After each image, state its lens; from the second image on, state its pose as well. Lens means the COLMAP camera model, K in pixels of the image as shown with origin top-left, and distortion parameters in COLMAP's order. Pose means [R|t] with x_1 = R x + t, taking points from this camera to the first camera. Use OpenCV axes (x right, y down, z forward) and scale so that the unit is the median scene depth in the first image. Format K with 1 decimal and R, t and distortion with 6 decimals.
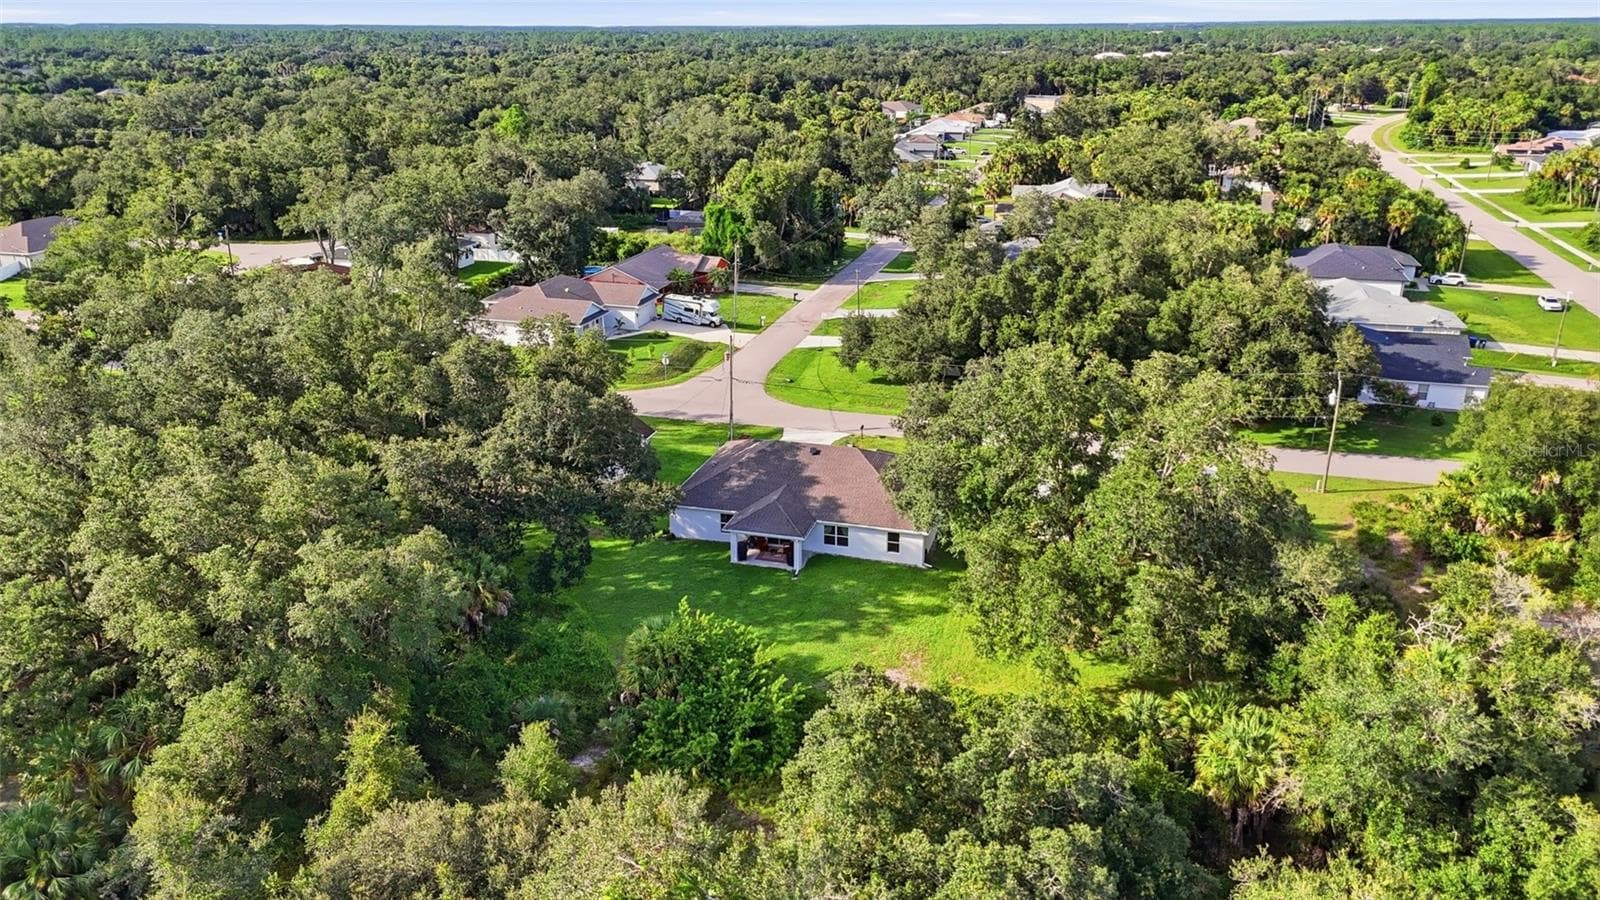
lens RADIAL K [[1175.8, 0, 802.8], [0, 1175.8, 465.3], [0, 0, 1]] dist [0.062206, -0.052707]
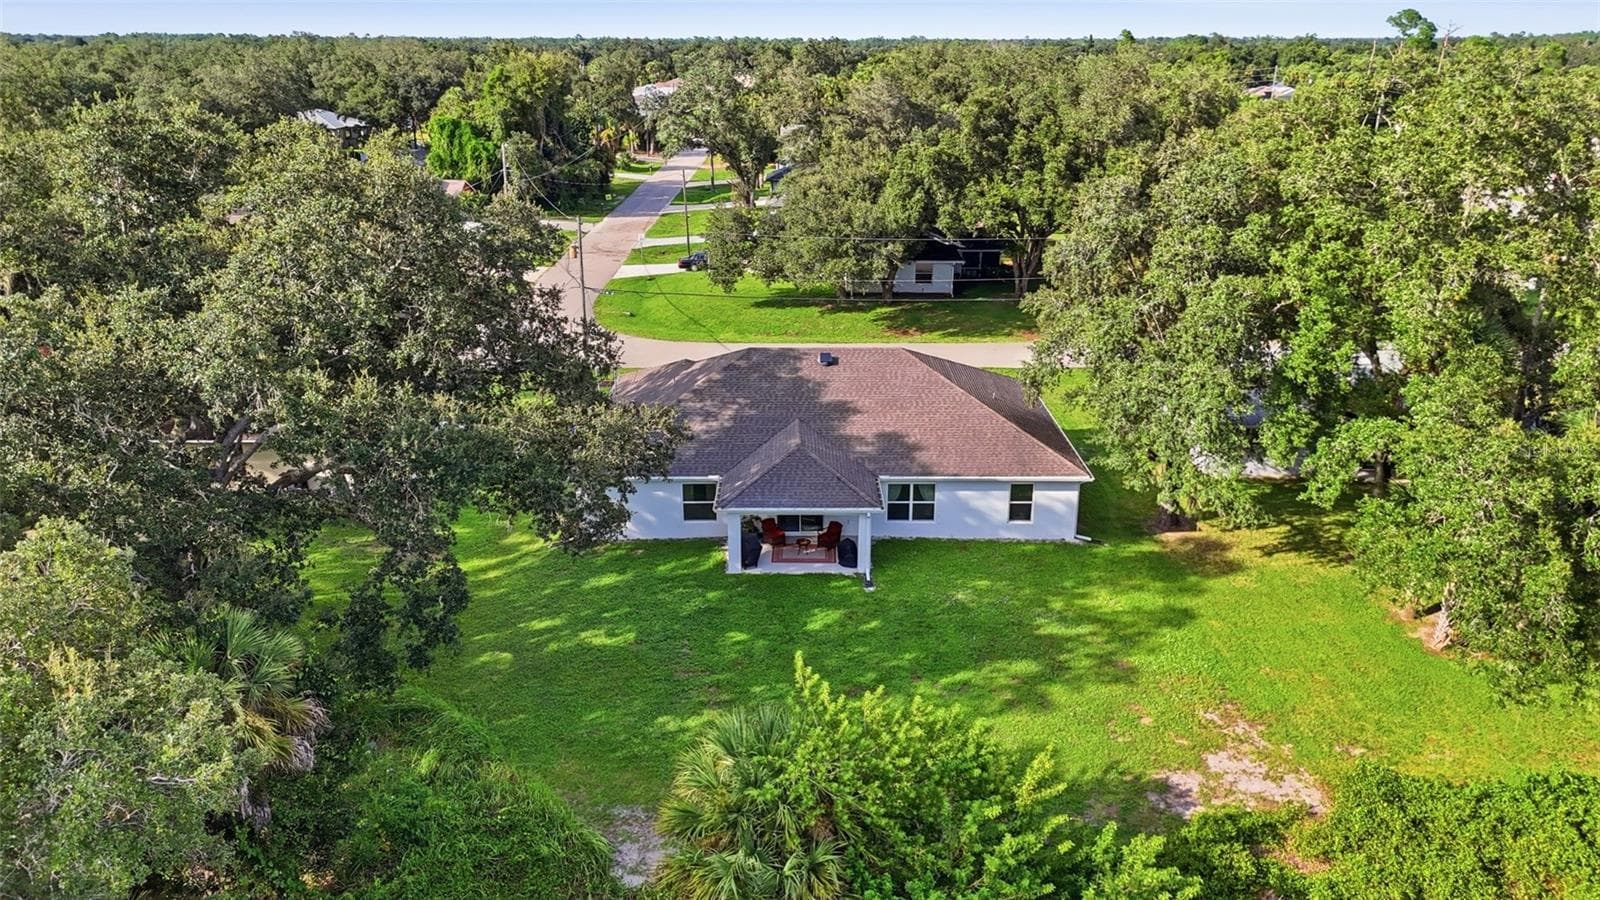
lens RADIAL K [[1179.5, 0, 805.0], [0, 1179.5, 454.3], [0, 0, 1]] dist [0.063149, -0.056994]
pose [[0.960059, -0.086290, 0.266158, -0.091923], [0.092439, 0.995662, -0.010637, 0.022747], [-0.264086, 0.034816, 0.963871, 0.284122]]
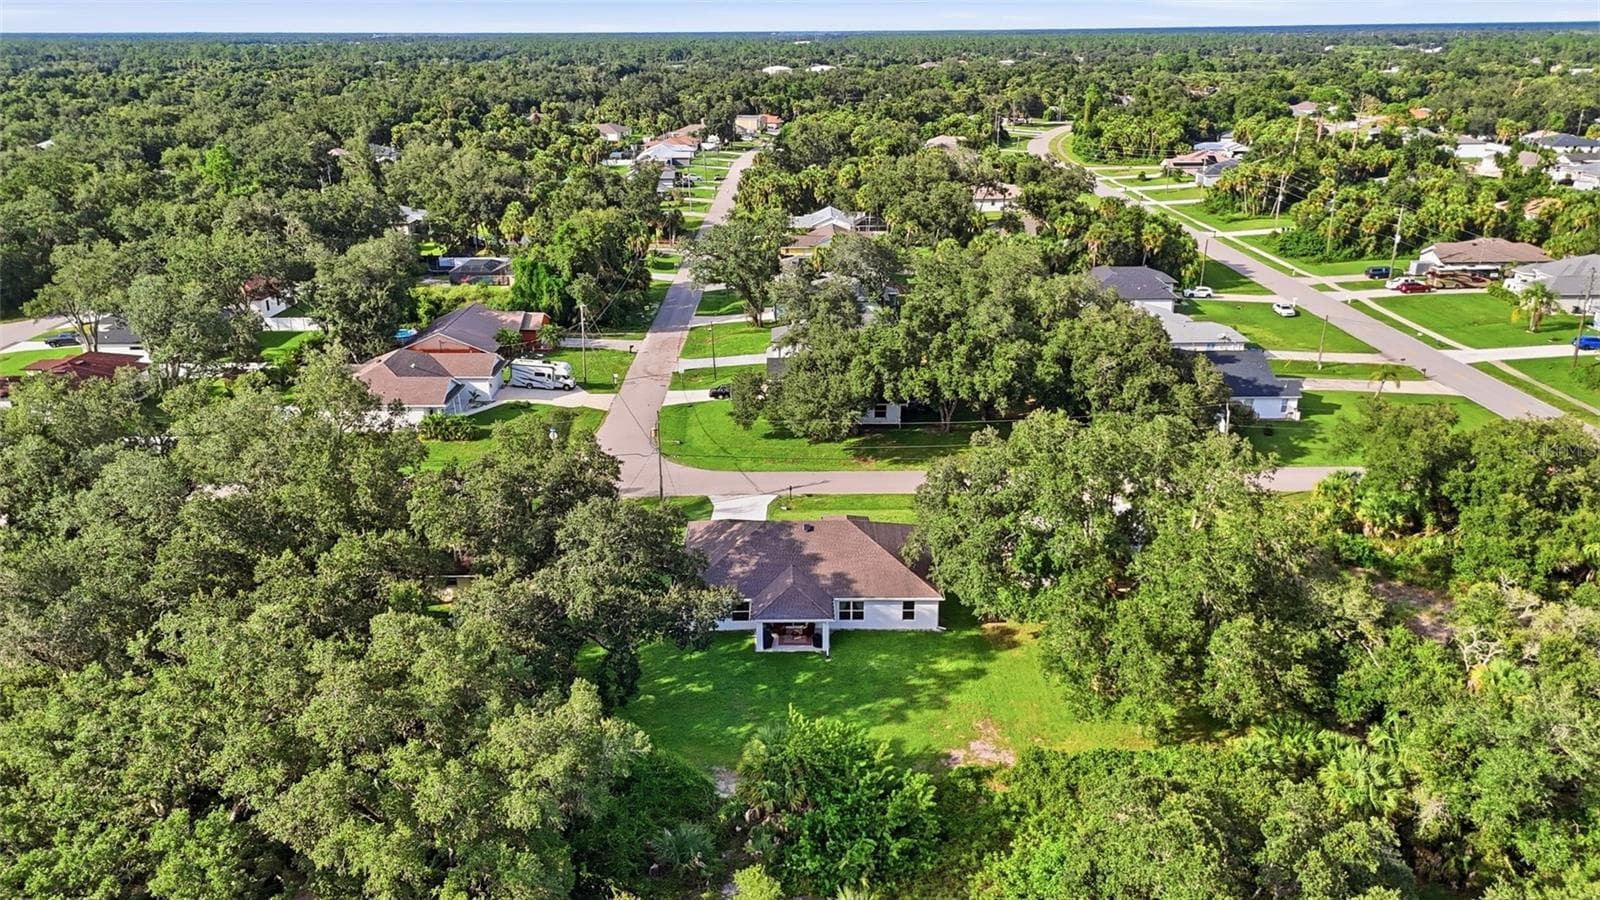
lens RADIAL K [[1179.5, 0, 805.0], [0, 1179.5, 454.3], [0, 0, 1]] dist [0.063149, -0.056994]
pose [[0.959856, -0.097492, 0.263006, -0.154361], [0.101217, 0.994864, -0.000615, -0.045649], [-0.261595, 0.027211, 0.964794, 0.007775]]
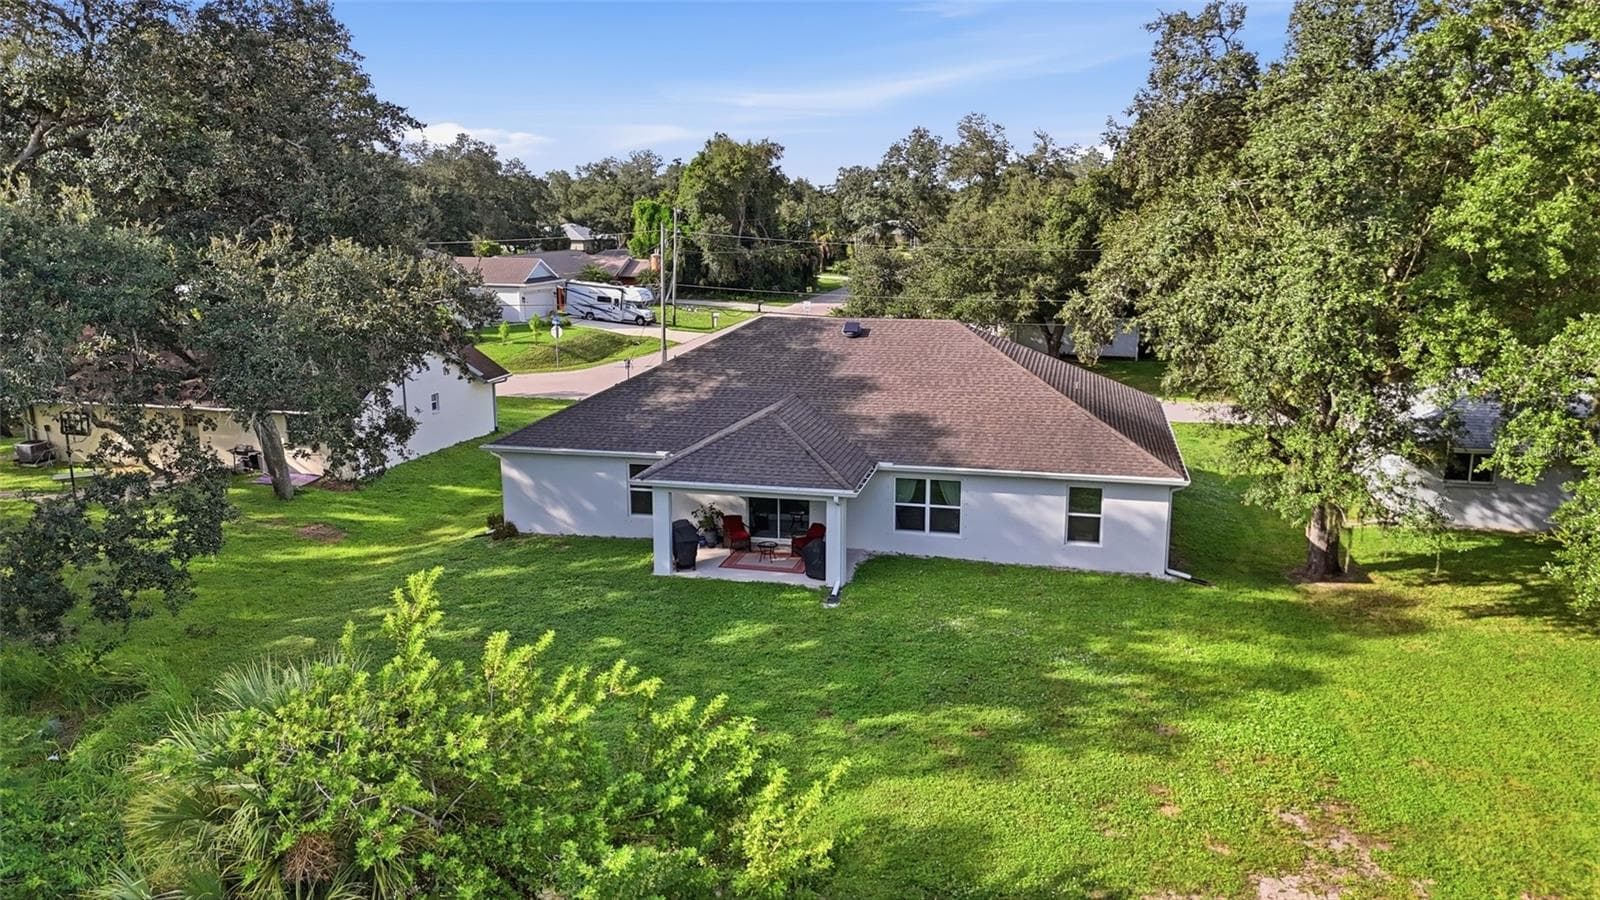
lens RADIAL K [[1179.5, 0, 805.0], [0, 1179.5, 454.3], [0, 0, 1]] dist [0.063149, -0.056994]
pose [[0.998674, -0.005894, 0.051144, -0.018372], [0.013458, 0.988770, -0.148838, 0.057886], [-0.049693, 0.149329, 0.987538, 0.354893]]
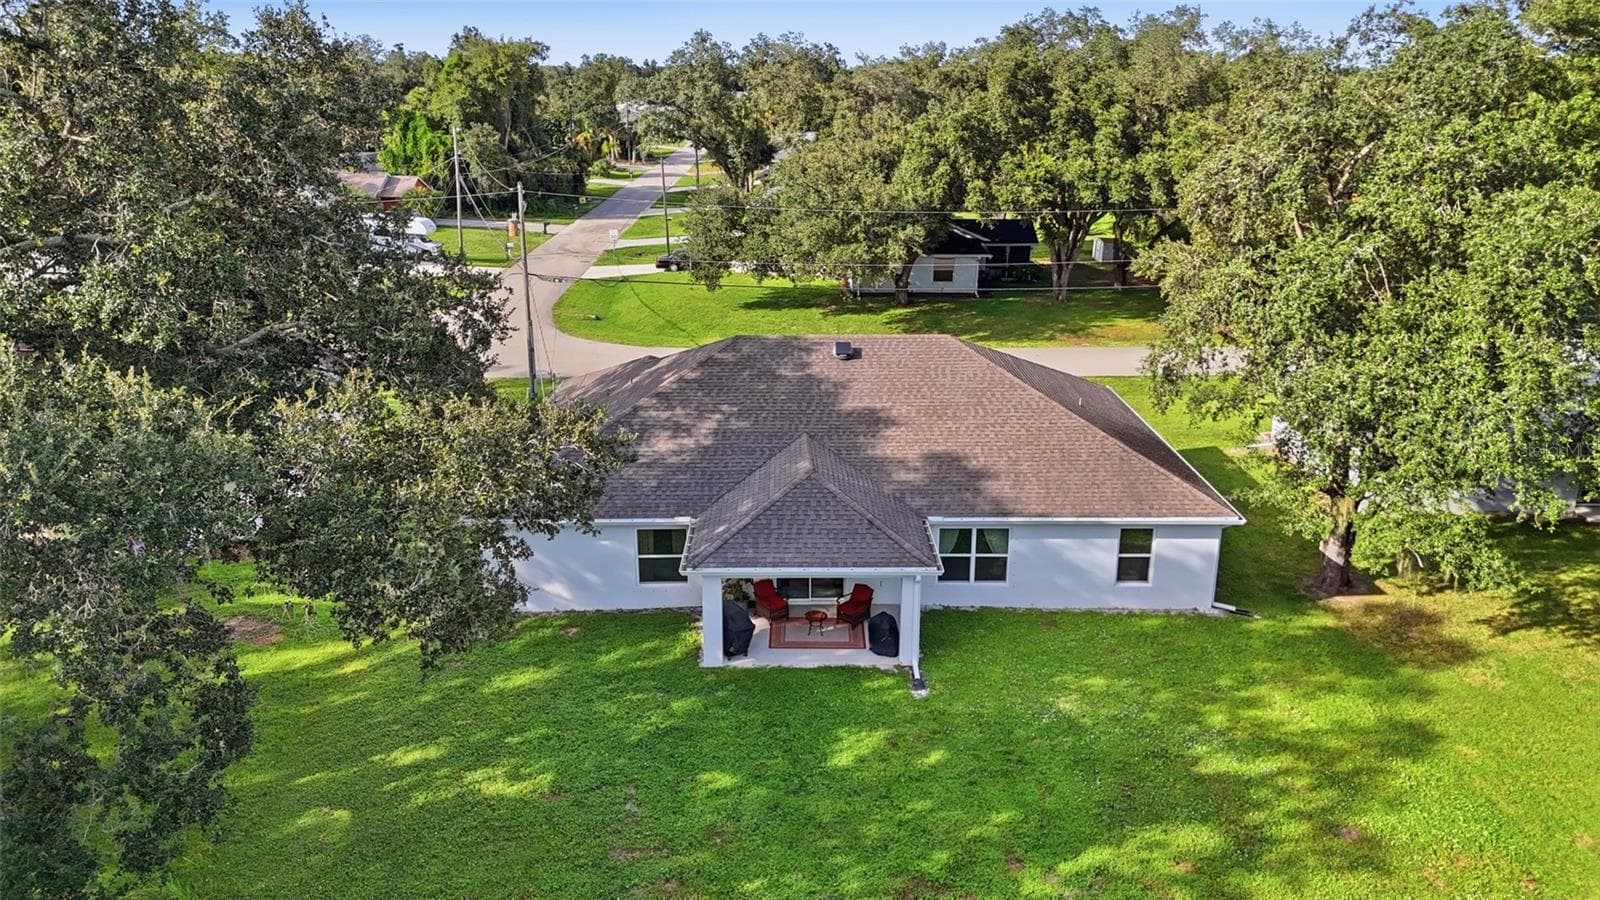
lens RADIAL K [[1179.5, 0, 805.0], [0, 1179.5, 454.3], [0, 0, 1]] dist [0.063149, -0.056994]
pose [[0.957475, -0.082494, 0.276473, -0.069656], [0.095437, 0.994866, -0.033669, 0.020828], [-0.272276, 0.058624, 0.960432, 0.379757]]
